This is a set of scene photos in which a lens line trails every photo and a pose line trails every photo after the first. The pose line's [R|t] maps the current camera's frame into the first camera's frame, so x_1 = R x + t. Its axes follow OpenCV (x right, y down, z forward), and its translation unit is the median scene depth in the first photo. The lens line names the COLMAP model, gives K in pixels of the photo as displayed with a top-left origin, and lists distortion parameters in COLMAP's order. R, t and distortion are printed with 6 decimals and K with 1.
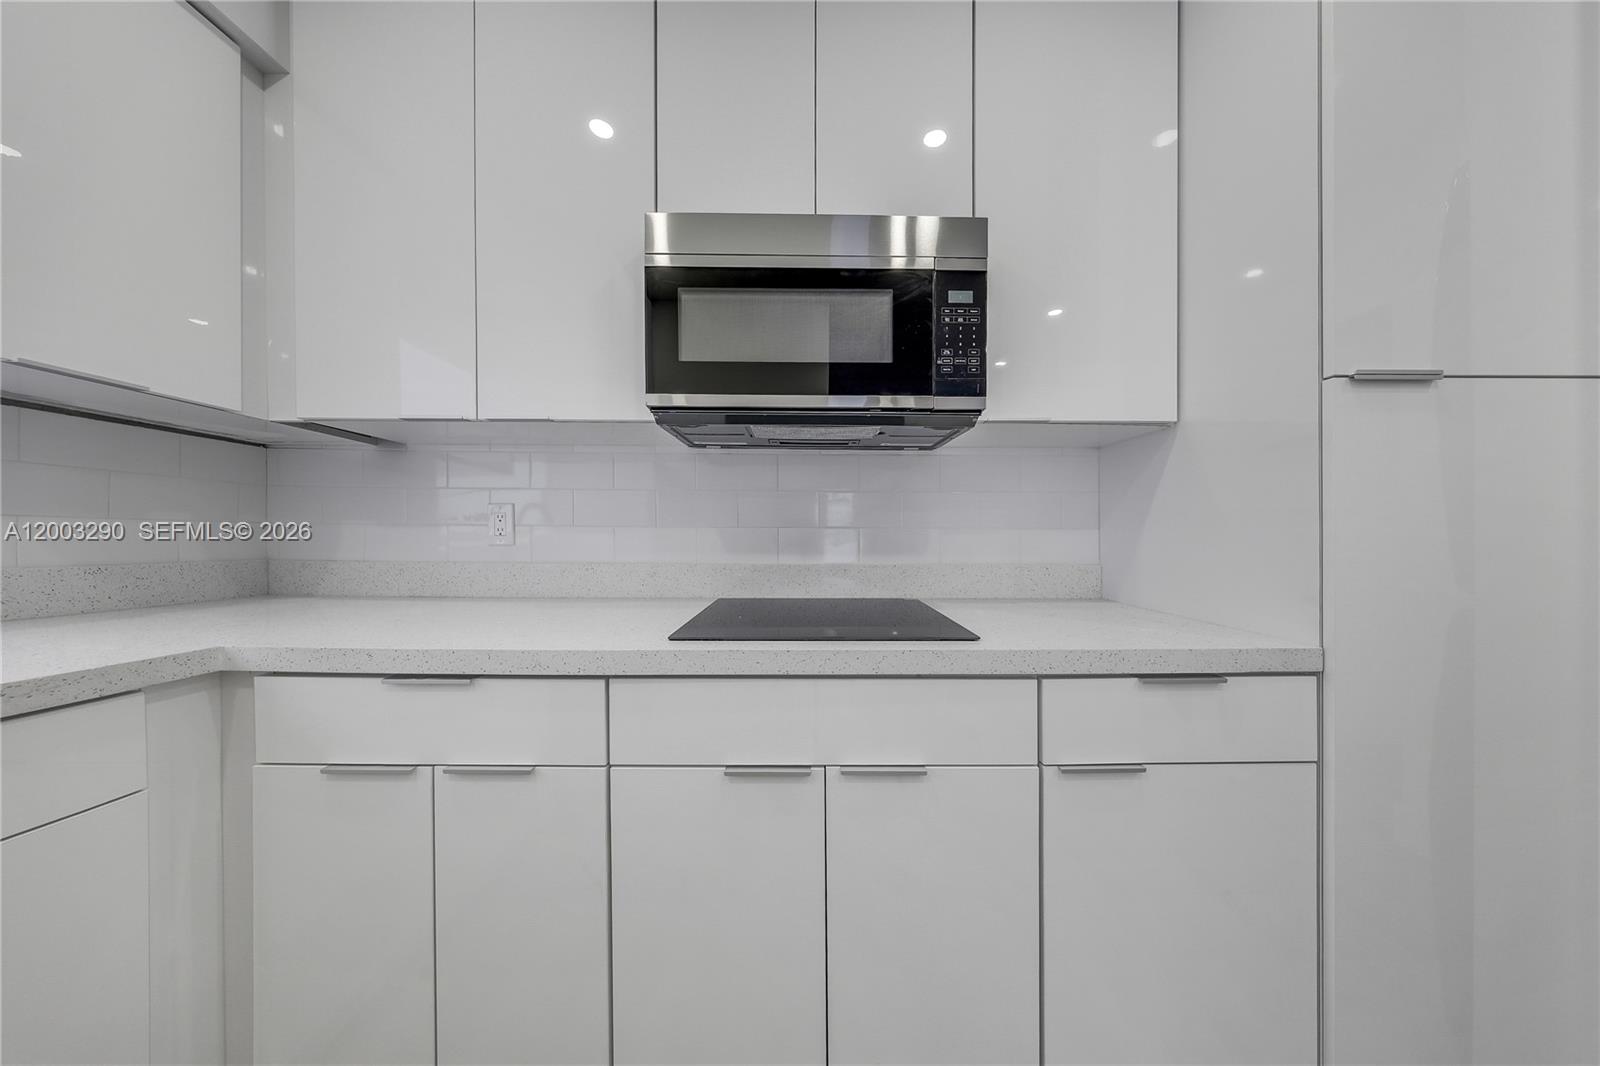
lens RADIAL K [[474.8, 0, 798.7], [0, 474.8, 539.6], [0, 0, 1]] dist [0.000271, 0.000102]
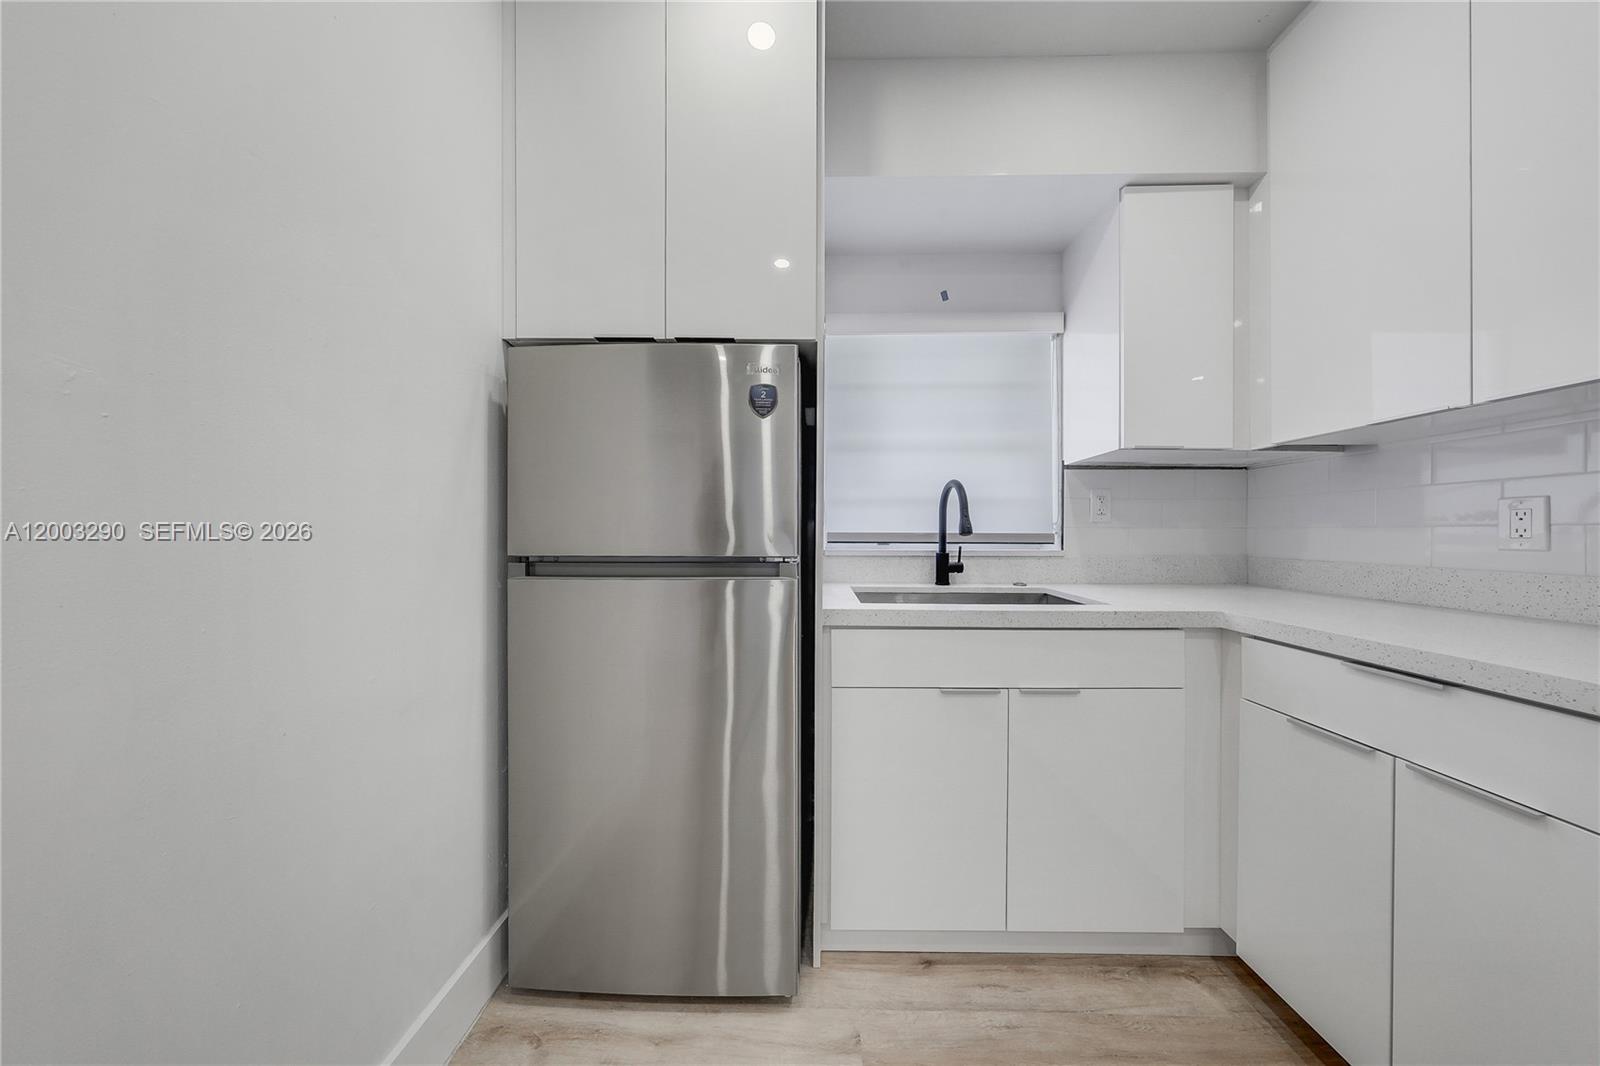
lens RADIAL K [[474.8, 0, 798.7], [0, 474.8, 539.6], [0, 0, 1]] dist [0.000271, 0.000102]
pose [[-0.018829, 0.004982, -0.999810, 0.210786], [-0.004521, 0.999977, 0.005068, -0.005193], [0.999812, 0.004615, -0.018807, -0.209790]]
